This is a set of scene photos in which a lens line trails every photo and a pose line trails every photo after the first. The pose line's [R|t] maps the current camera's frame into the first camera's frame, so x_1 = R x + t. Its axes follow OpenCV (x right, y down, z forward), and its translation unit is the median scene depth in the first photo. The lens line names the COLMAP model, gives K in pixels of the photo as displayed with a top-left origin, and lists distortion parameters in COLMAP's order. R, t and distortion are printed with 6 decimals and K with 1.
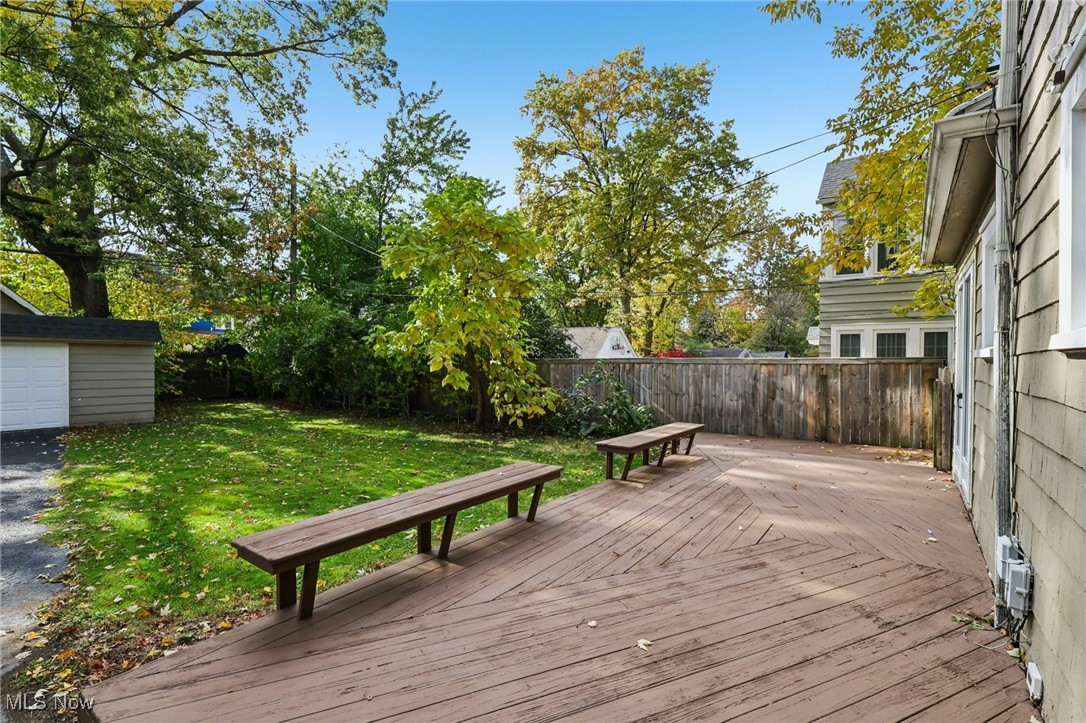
lens RADIAL K [[502.3, 0, 543.0], [0, 502.3, 361.5], [0, 0, 1]] dist [-0.001487, -0.000285]
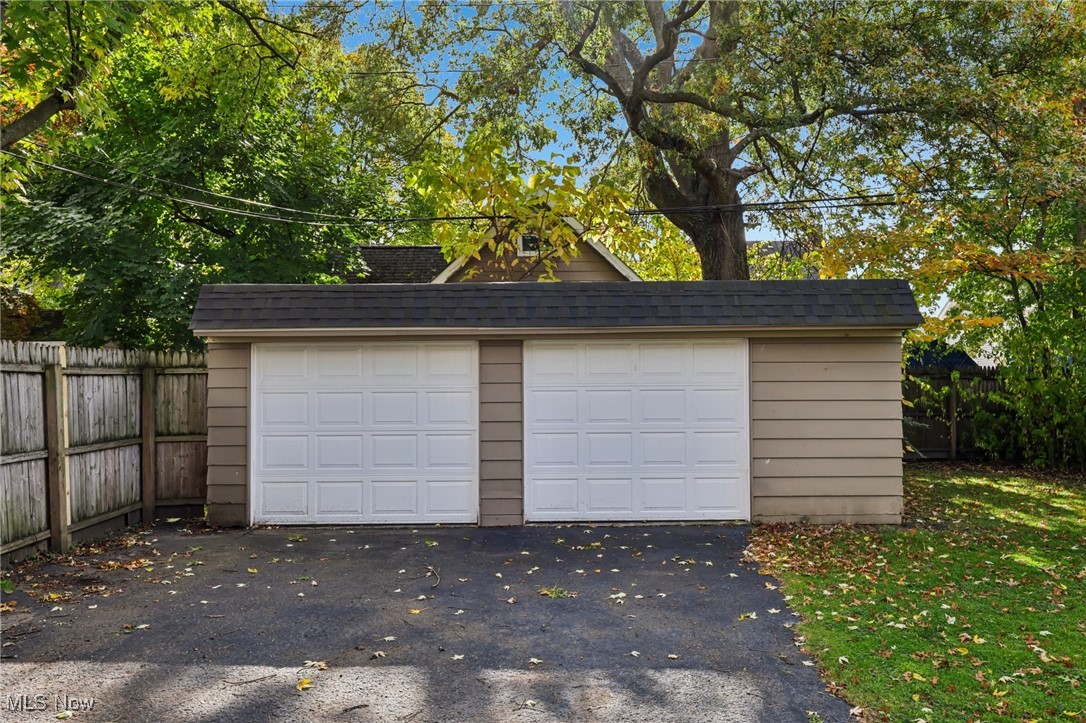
lens RADIAL K [[765.2, 0, 543.0], [0, 765.2, 361.5], [0, 0, 1]] dist [-0.000653, -0.000362]
pose [[0.621008, -0.040054, -0.782780, -0.513288], [0.003730, 0.998833, -0.048150, 0.018163], [0.783795, 0.026981, 0.620433, 0.417730]]
